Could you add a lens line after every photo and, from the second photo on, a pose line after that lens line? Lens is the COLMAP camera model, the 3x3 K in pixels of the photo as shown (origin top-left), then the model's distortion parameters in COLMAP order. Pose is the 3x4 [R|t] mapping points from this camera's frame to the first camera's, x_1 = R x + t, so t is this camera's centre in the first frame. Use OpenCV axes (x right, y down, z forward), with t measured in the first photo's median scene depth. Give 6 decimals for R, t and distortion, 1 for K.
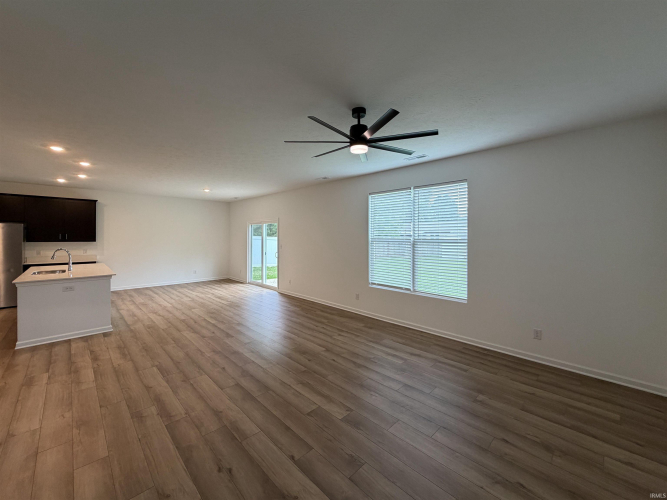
lens RADIAL K [[278.8, 0, 334.1], [0, 278.8, 235.8], [0, 0, 1]] dist [-0.000012, -0.000031]
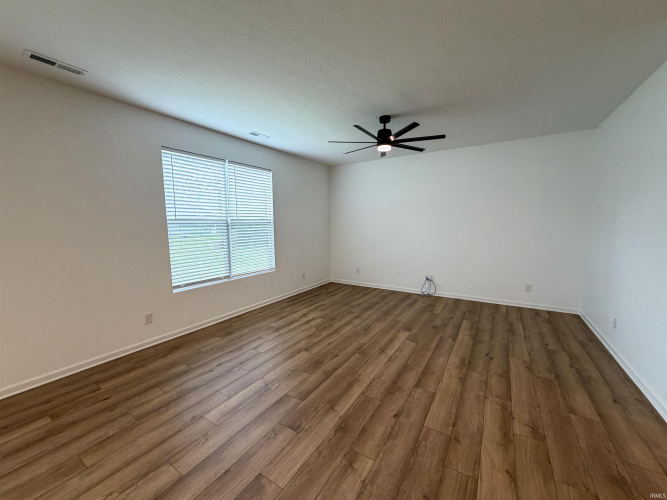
lens RADIAL K [[266.5, 0, 333.5], [0, 266.5, 250.0], [0, 0, 1]] dist [0.001017, 0.000035]
pose [[-0.245206, -0.101830, 0.964108, -0.869020], [0.005610, 0.994303, 0.106446, 0.025398], [-0.969455, 0.031510, -0.243238, 1.211371]]
